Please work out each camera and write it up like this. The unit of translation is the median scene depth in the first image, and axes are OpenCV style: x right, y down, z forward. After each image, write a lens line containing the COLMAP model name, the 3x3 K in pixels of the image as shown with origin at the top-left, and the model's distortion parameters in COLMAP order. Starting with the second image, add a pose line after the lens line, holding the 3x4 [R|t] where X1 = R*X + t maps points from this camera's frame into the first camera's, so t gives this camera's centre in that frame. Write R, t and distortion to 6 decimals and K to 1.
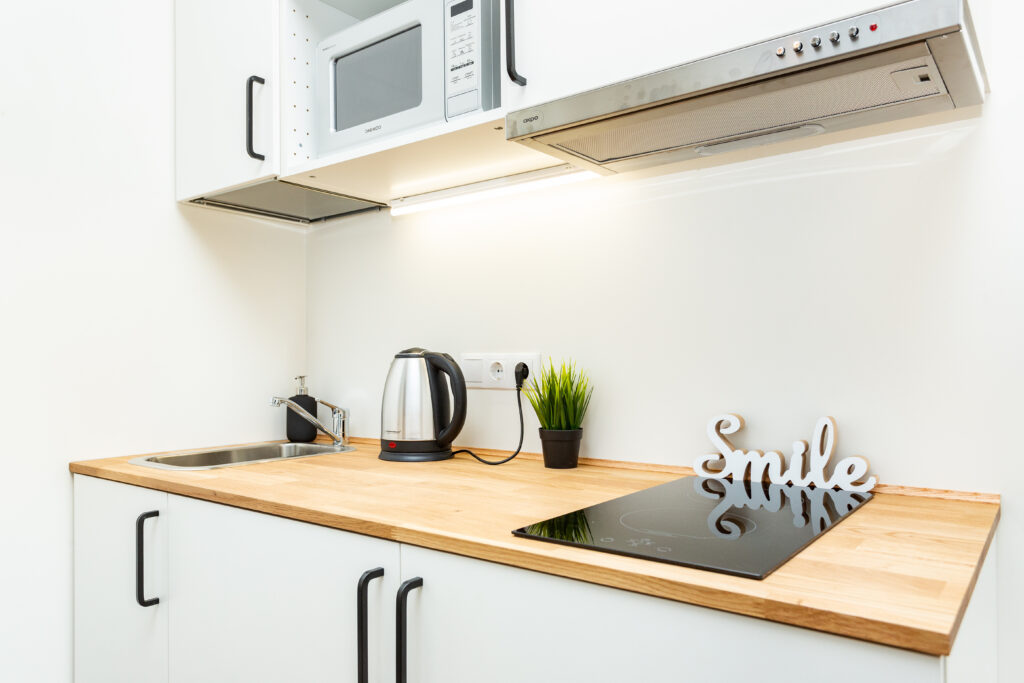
lens RADIAL K [[724.7, 0, 508.8], [0, 724.7, 363.9], [0, 0, 1]] dist [-0.004389, -0.001054]
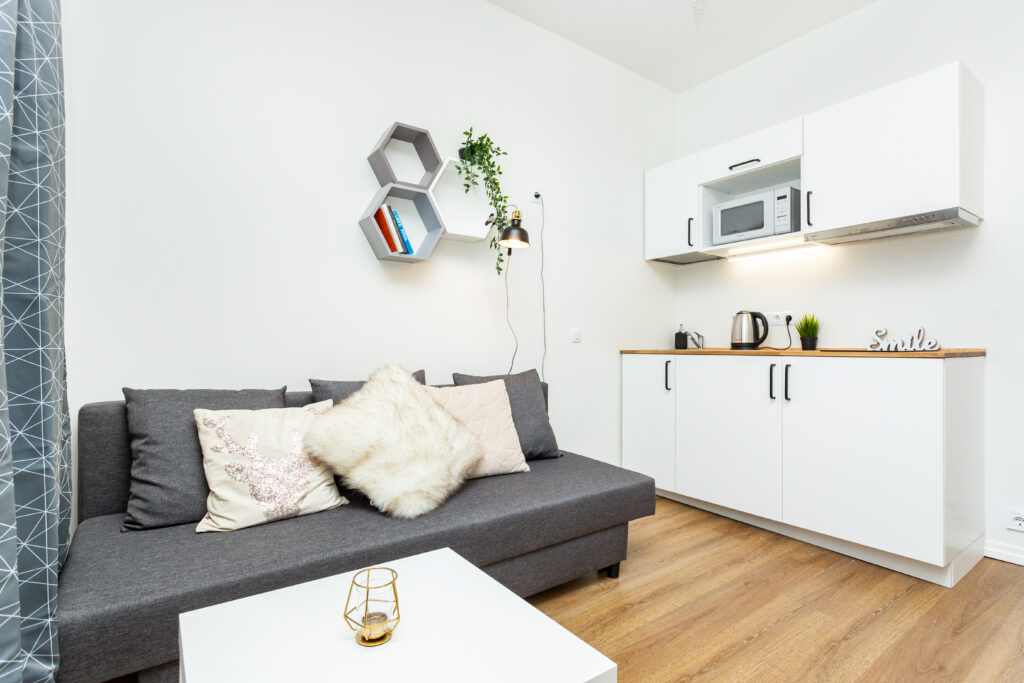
lens RADIAL K [[499.9, 0, 512.0], [0, 499.9, 341.5], [0, 0, 1]] dist [-0.002790, 0.000921]
pose [[0.959202, 0.004762, -0.282682, -0.471865], [-0.007406, 0.999938, -0.008285, 0.127792], [0.282625, 0.010040, 0.959178, -1.152121]]
